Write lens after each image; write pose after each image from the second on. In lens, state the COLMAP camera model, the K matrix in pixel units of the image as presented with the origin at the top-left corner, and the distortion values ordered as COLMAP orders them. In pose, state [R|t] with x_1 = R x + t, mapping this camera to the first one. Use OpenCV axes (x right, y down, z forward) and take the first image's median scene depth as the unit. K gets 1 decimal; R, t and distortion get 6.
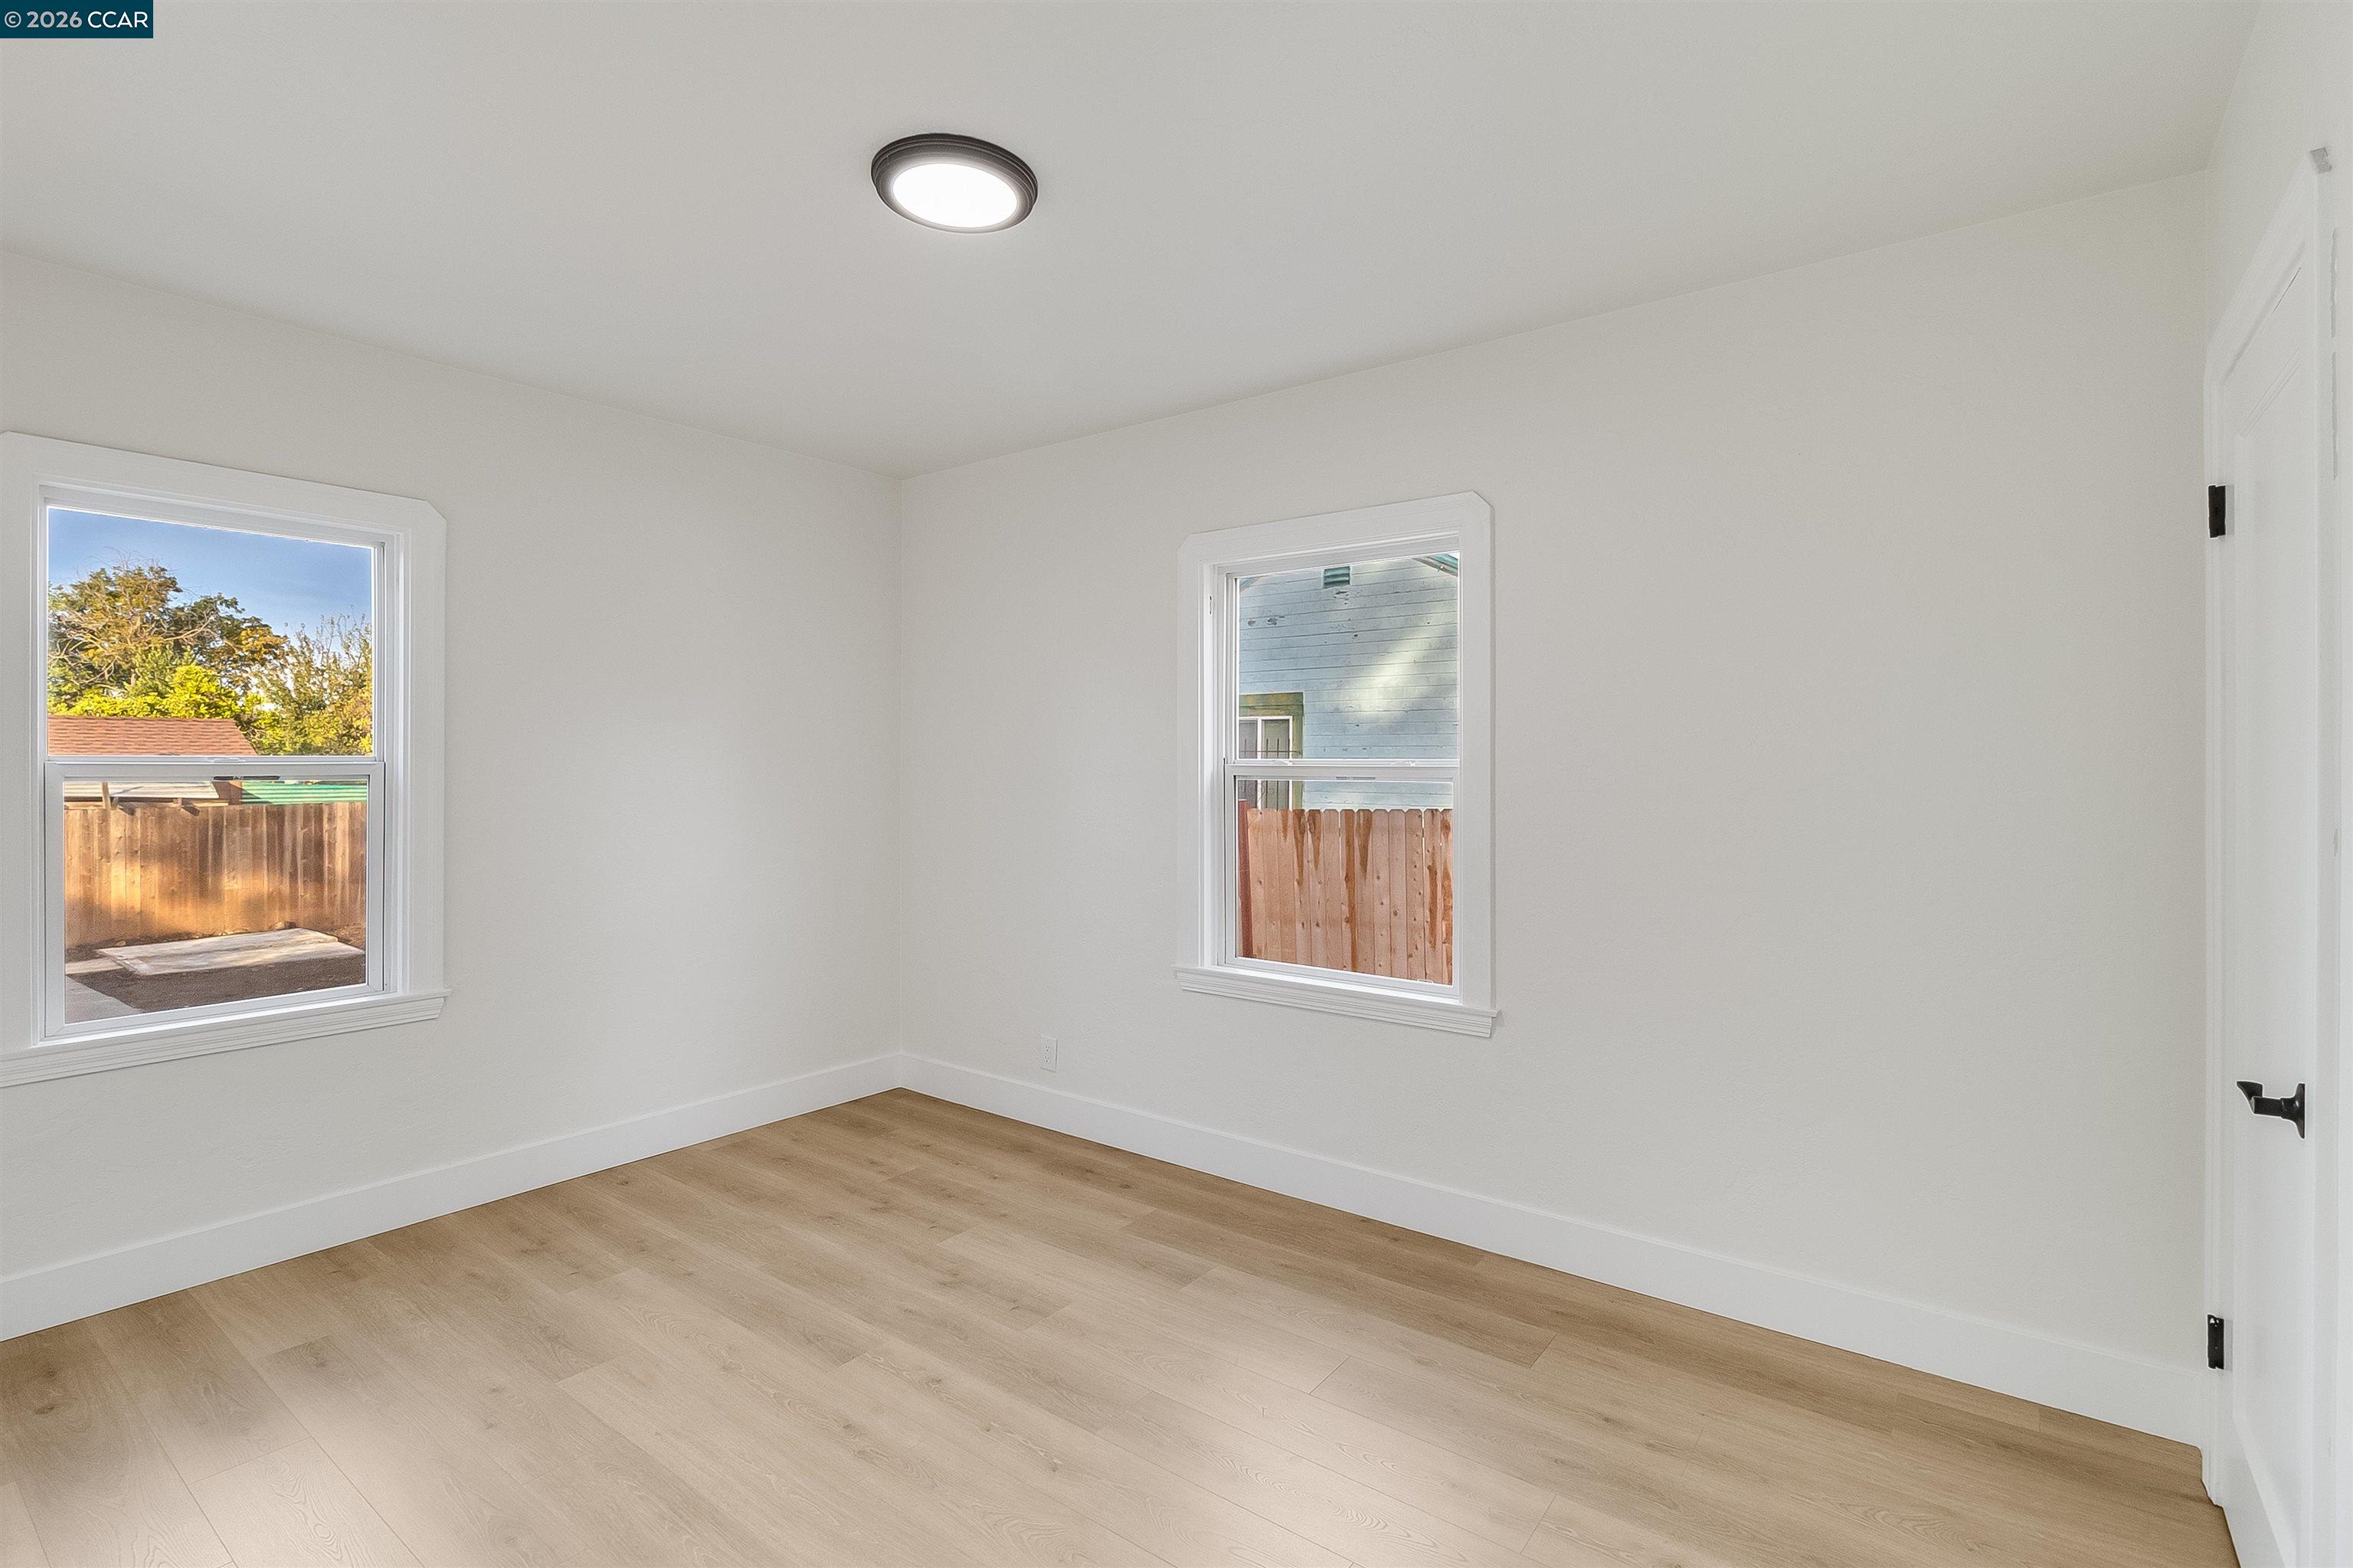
lens RADIAL K [[1095.8, 0, 1180.4], [0, 1095.8, 769.8], [0, 0, 1]] dist [0.000667, -0.005945]
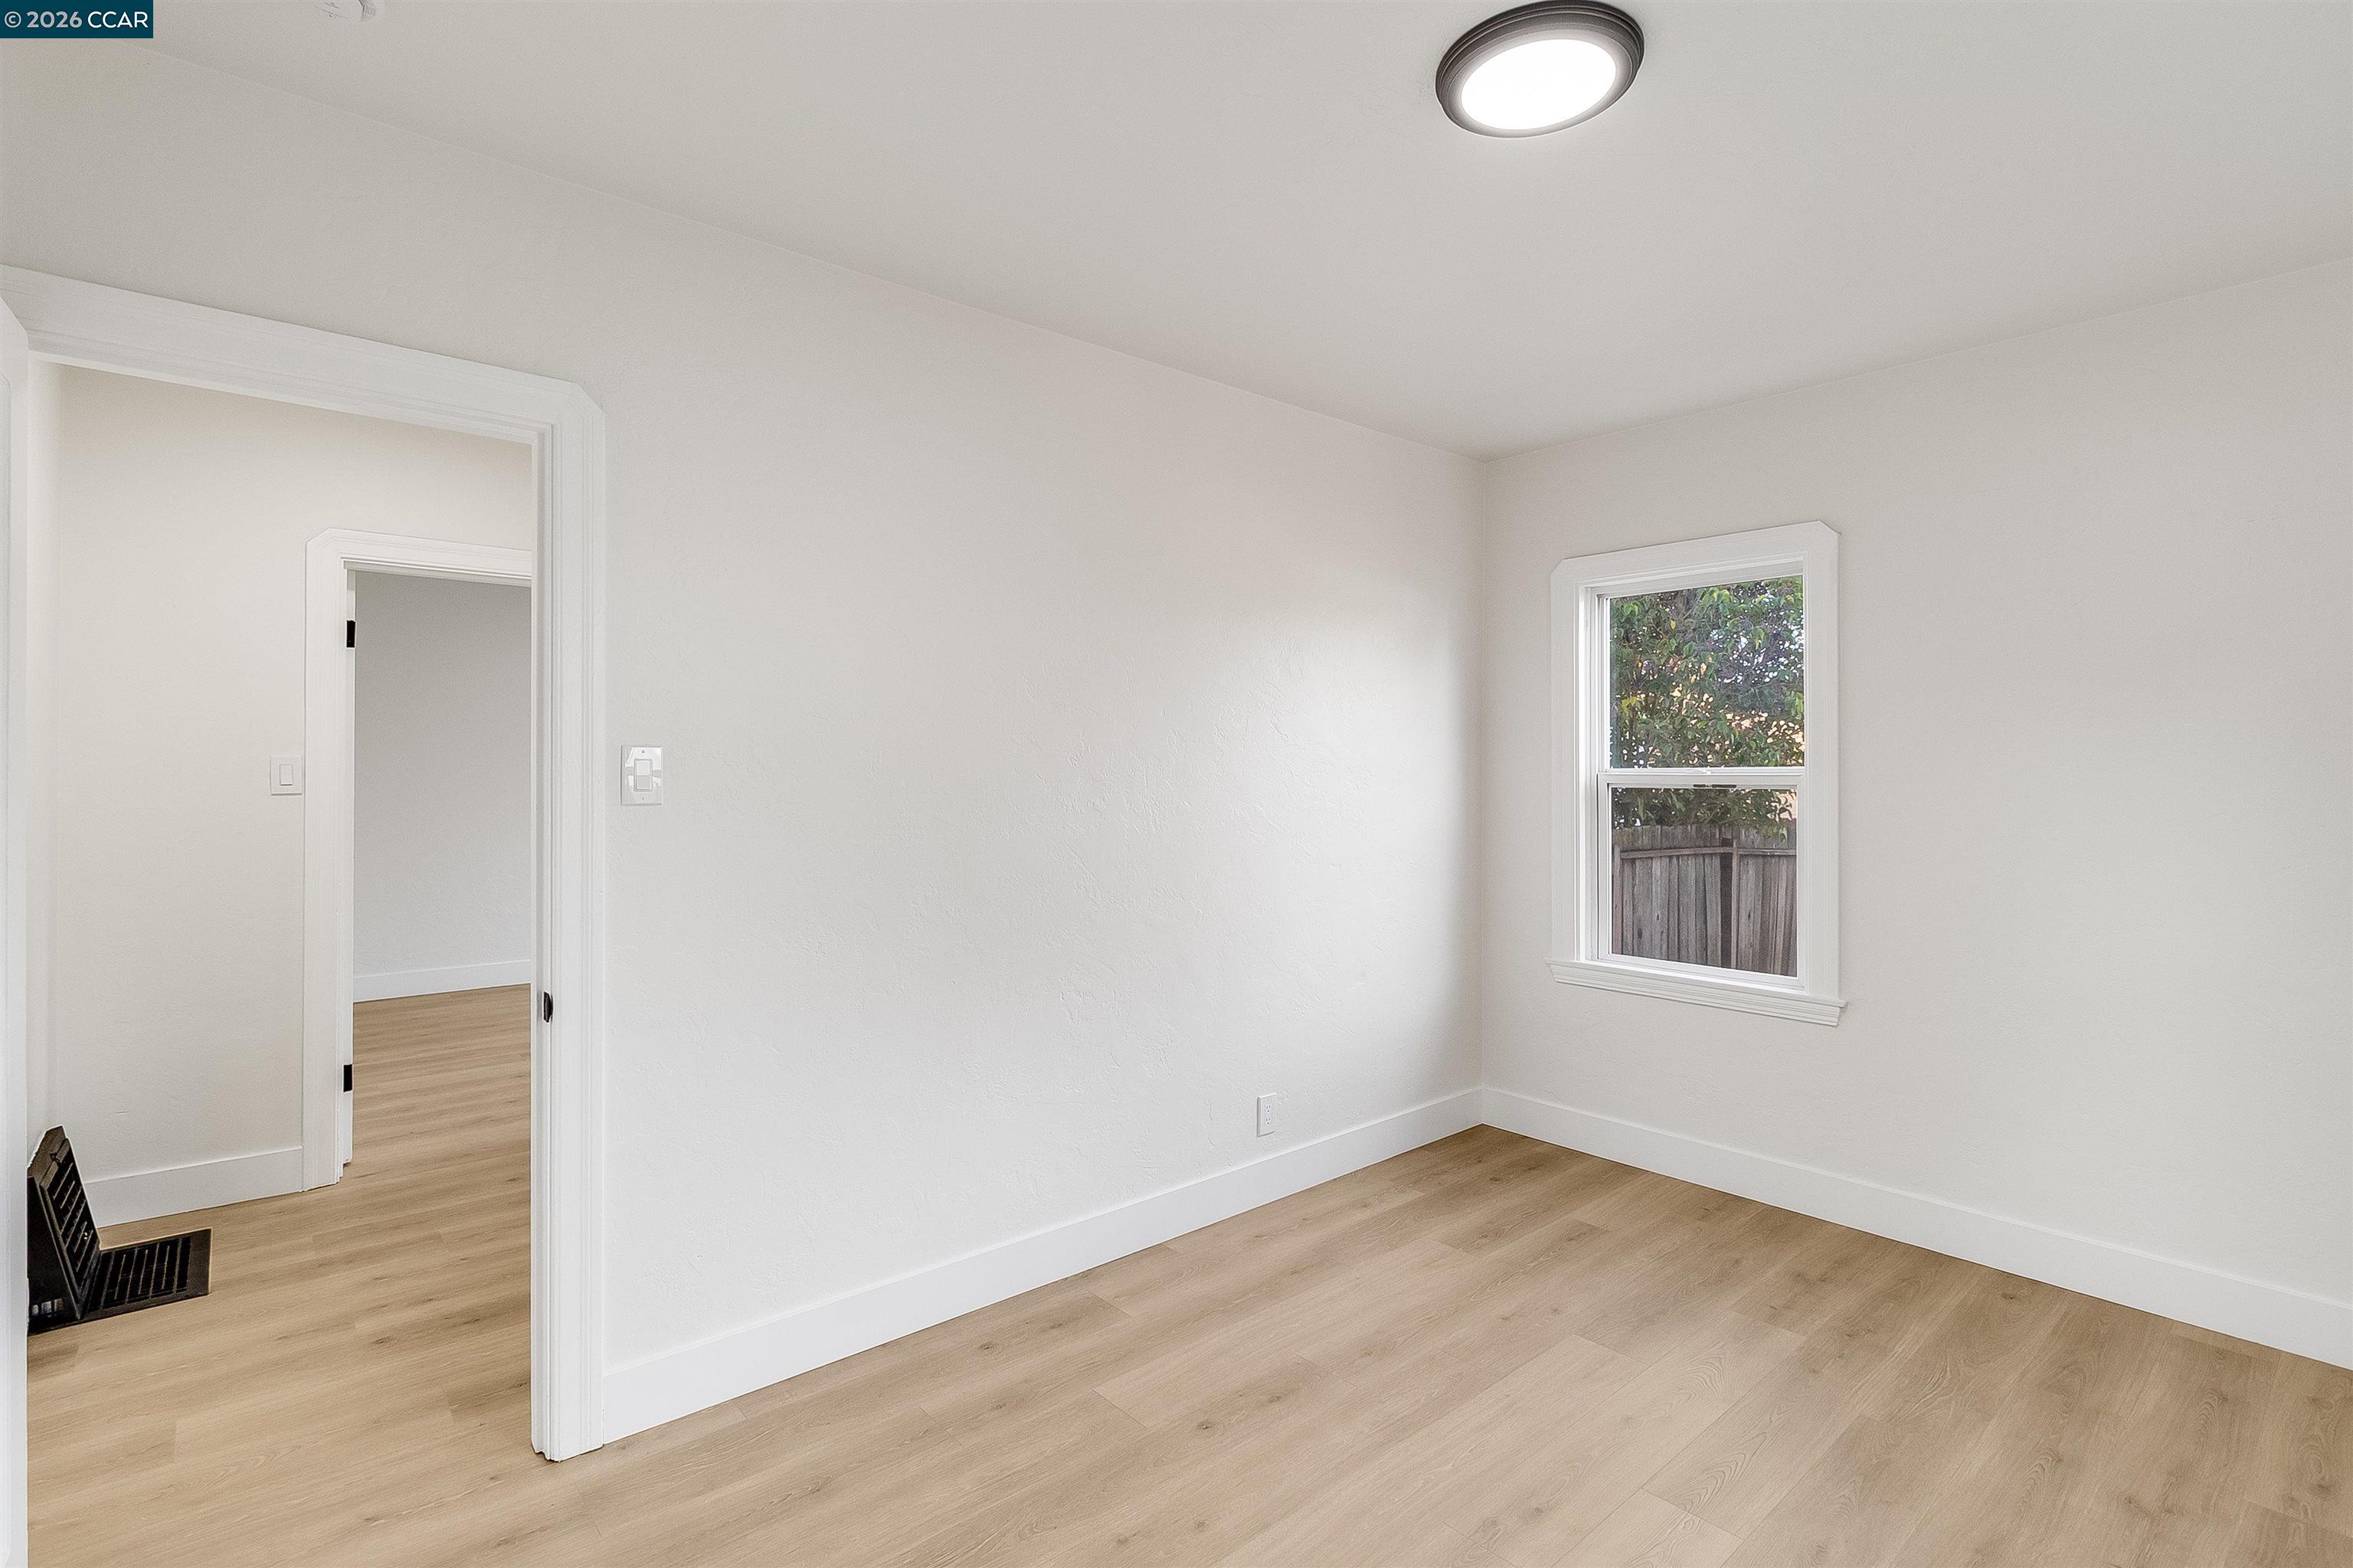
lens RADIAL K [[1095.8, 0, 1180.4], [0, 1095.8, 769.8], [0, 0, 1]] dist [0.000667, -0.005945]
pose [[-0.214838, -0.007149, -0.976624, 0.475883], [-0.008803, 0.999947, -0.005384, 0.000576], [0.976610, 0.007440, -0.214889, 0.672183]]
